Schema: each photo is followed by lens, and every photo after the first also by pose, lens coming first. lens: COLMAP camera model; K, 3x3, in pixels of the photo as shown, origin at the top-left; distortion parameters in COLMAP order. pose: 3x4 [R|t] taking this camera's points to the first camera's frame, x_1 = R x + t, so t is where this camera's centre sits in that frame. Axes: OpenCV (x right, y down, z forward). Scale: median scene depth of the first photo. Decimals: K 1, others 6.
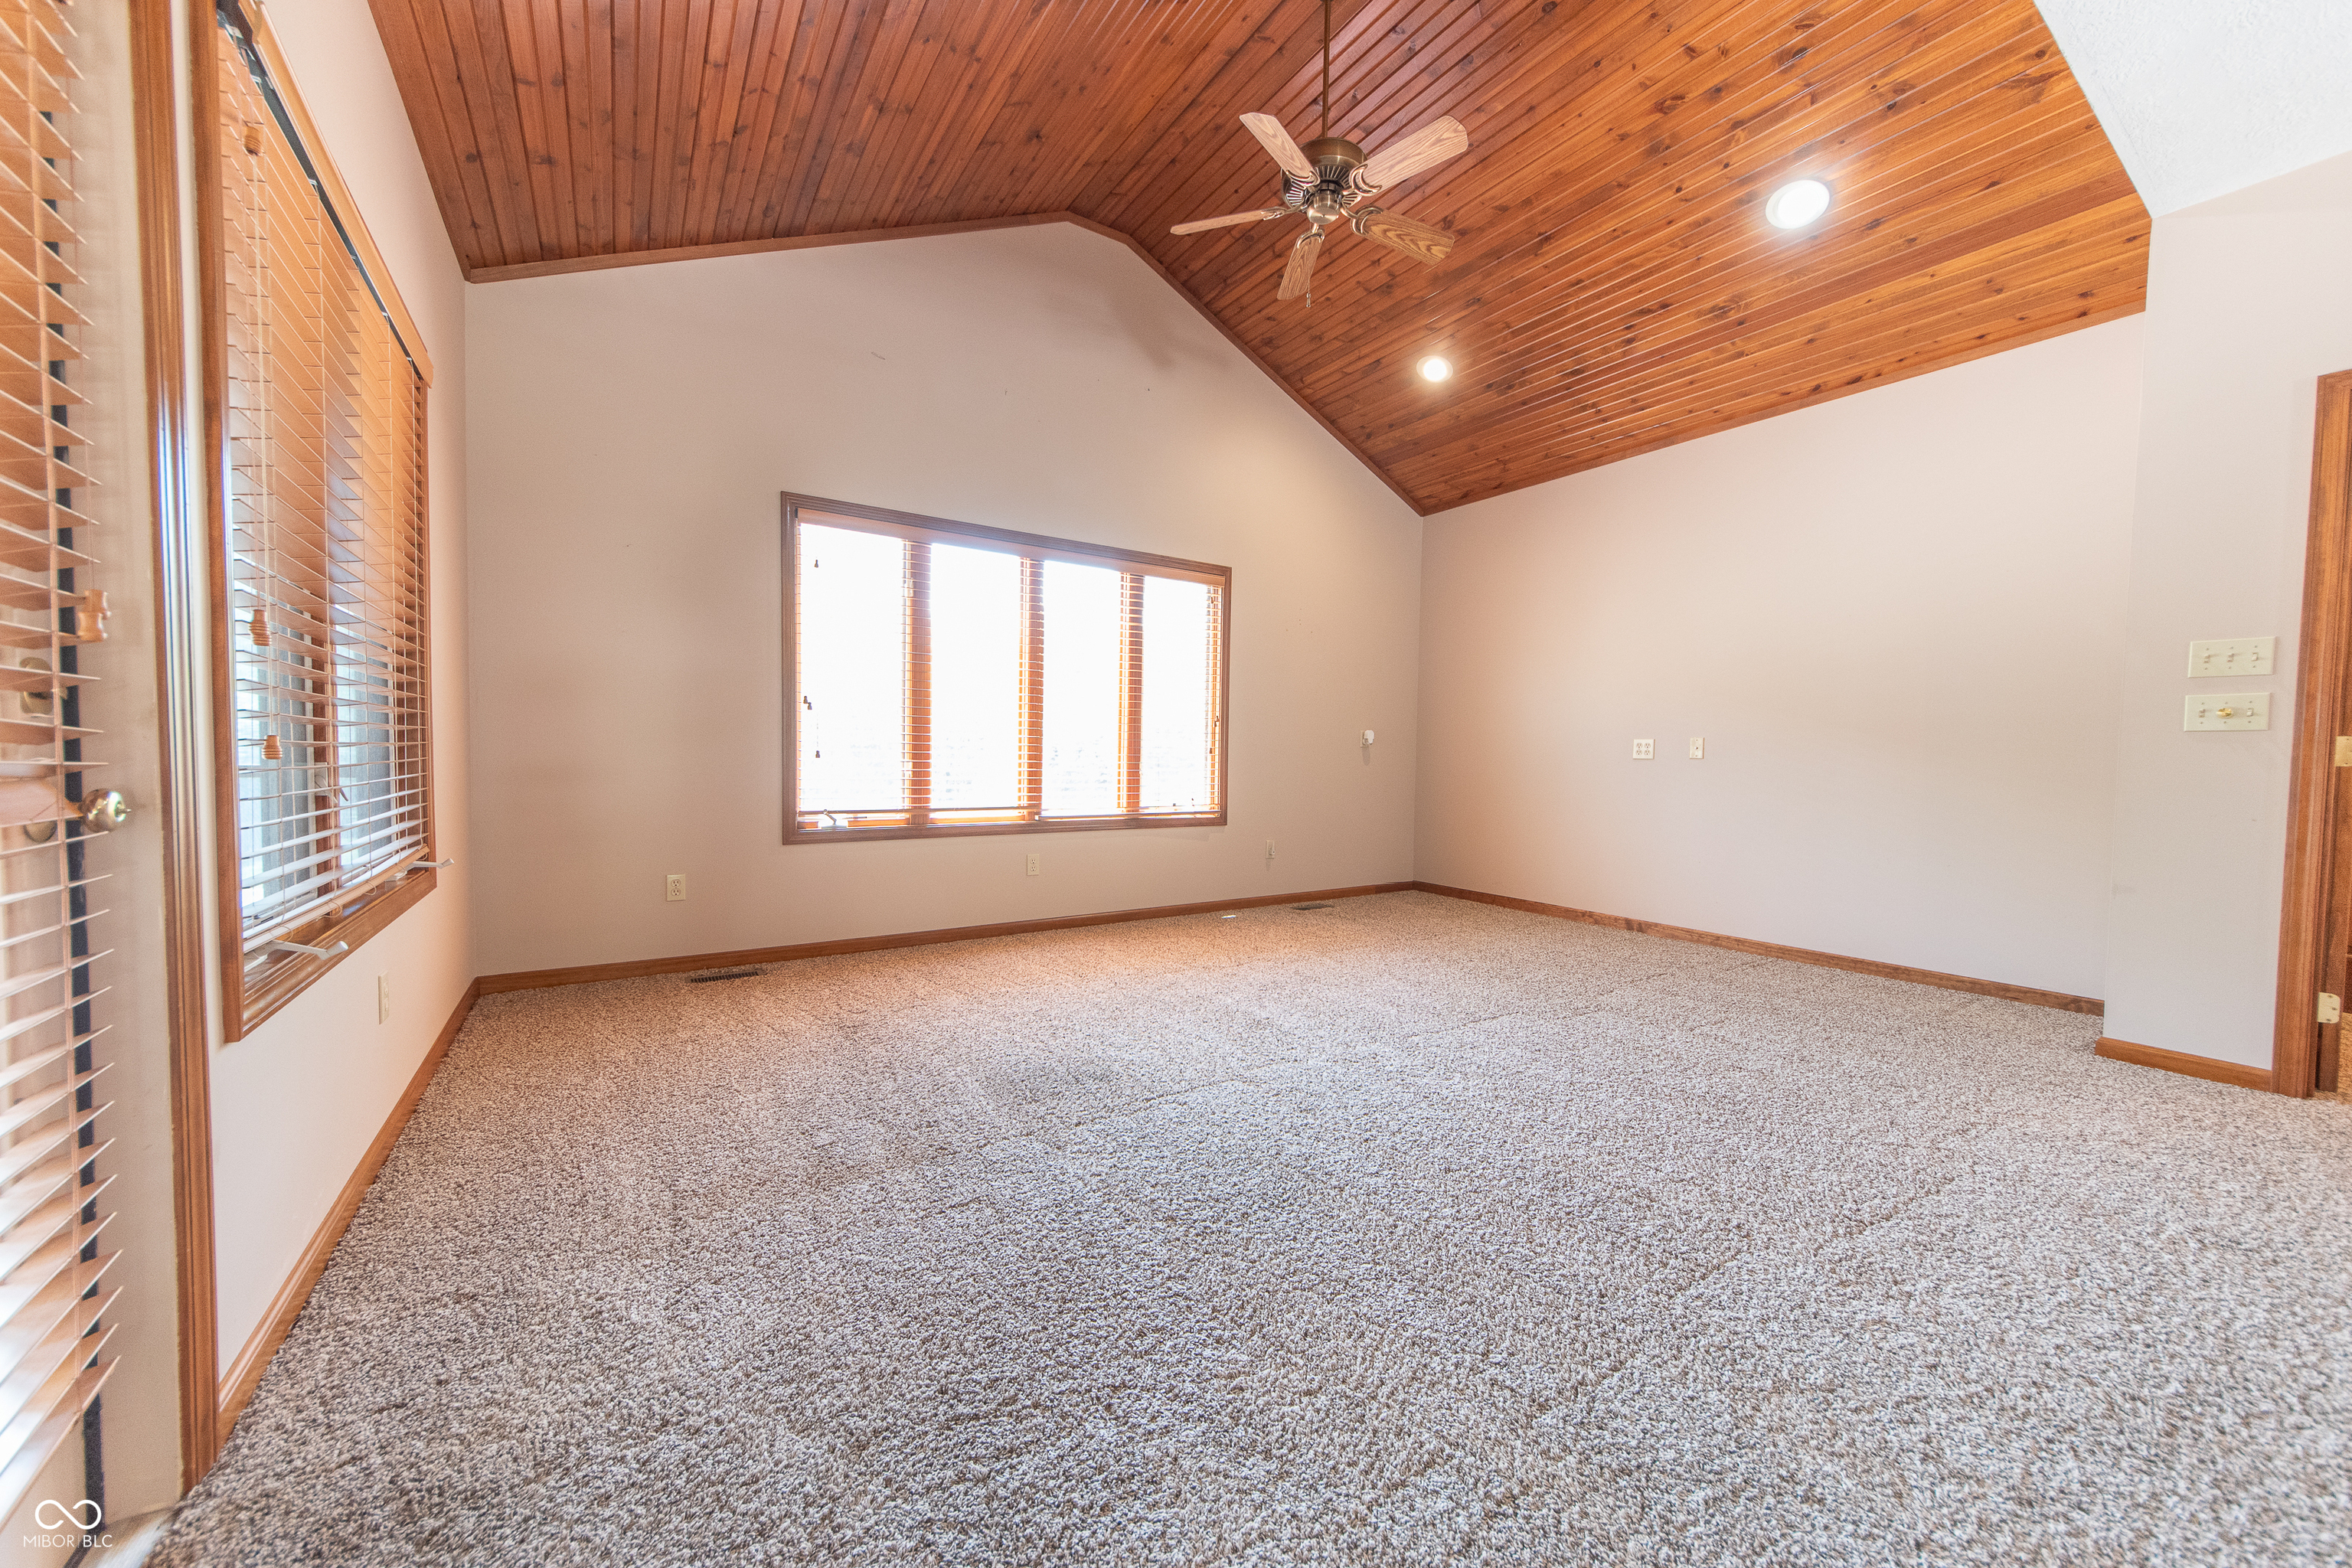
lens RADIAL K [[844.7, 0, 1173.1], [0, 844.7, 792.6], [0, 0, 1]] dist [-0.001496, -0.000019]
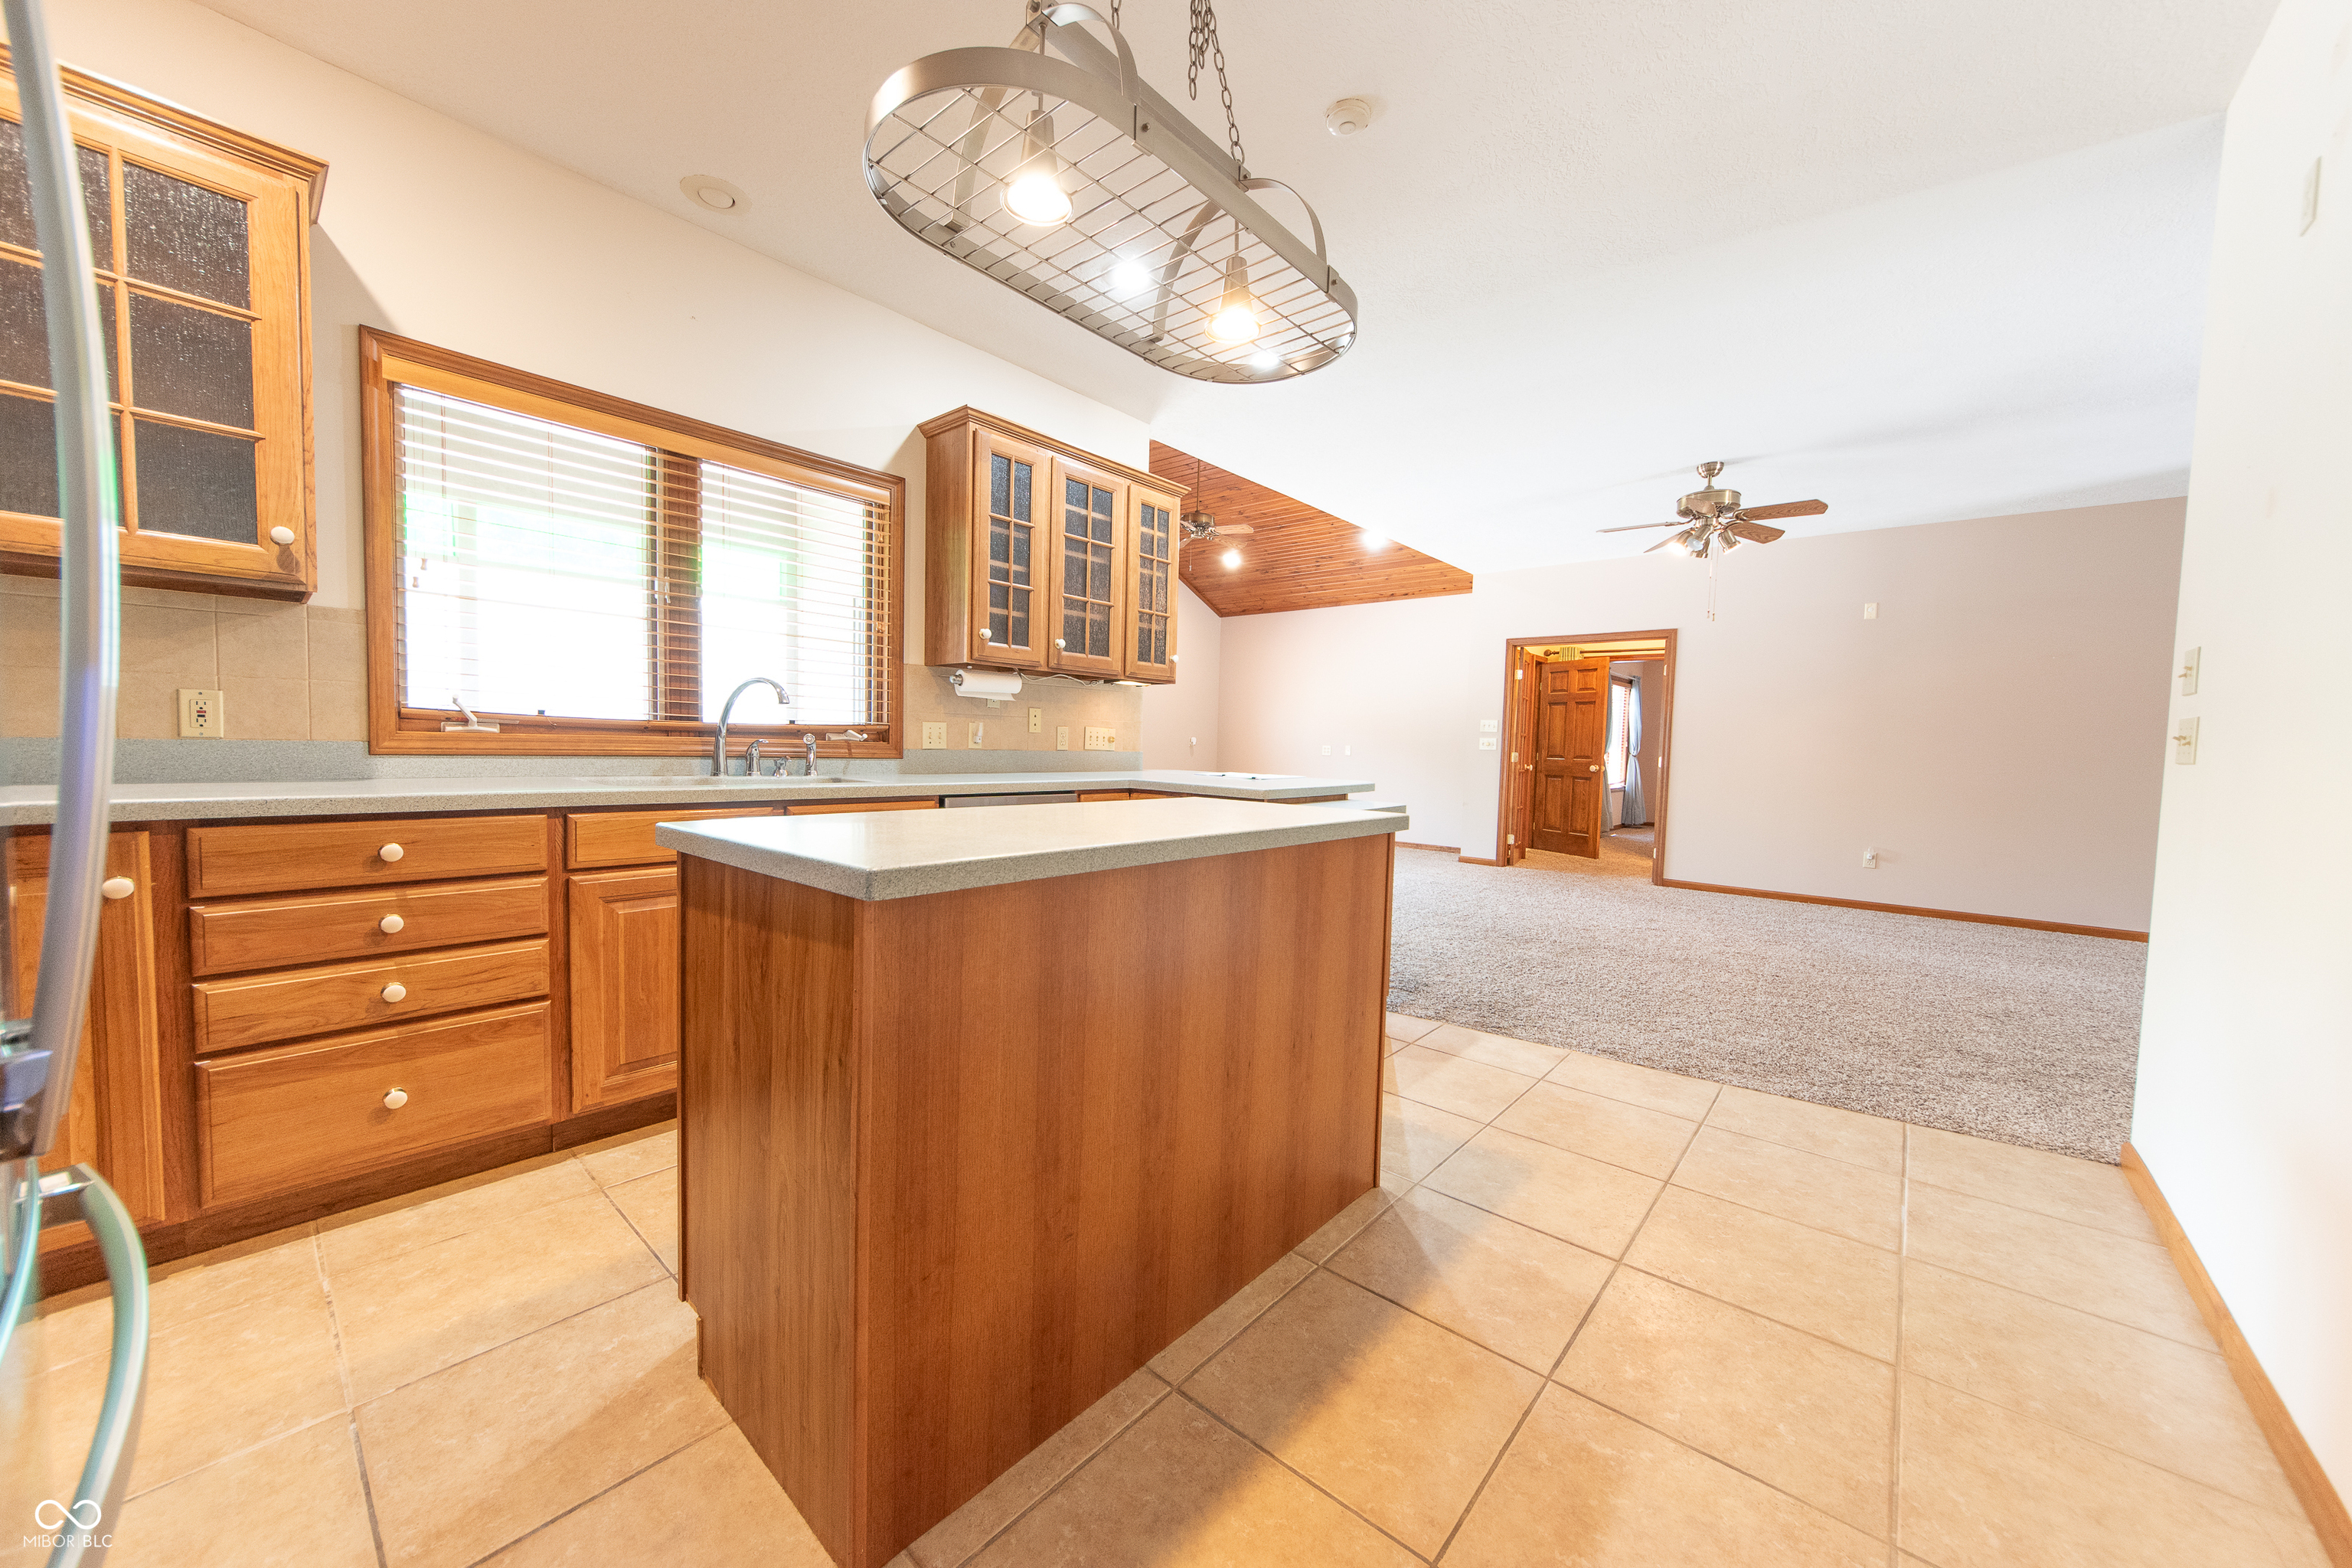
lens RADIAL K [[844.7, 0, 1165.6], [0, 844.7, 788.7], [0, 0, 1]] dist [-0.001496, -0.000019]
pose [[0.966062, -0.004265, 0.258276, -0.518382], [0.000461, 0.999891, 0.014786, 0.015954], [-0.258310, -0.014165, 0.965958, -1.296341]]
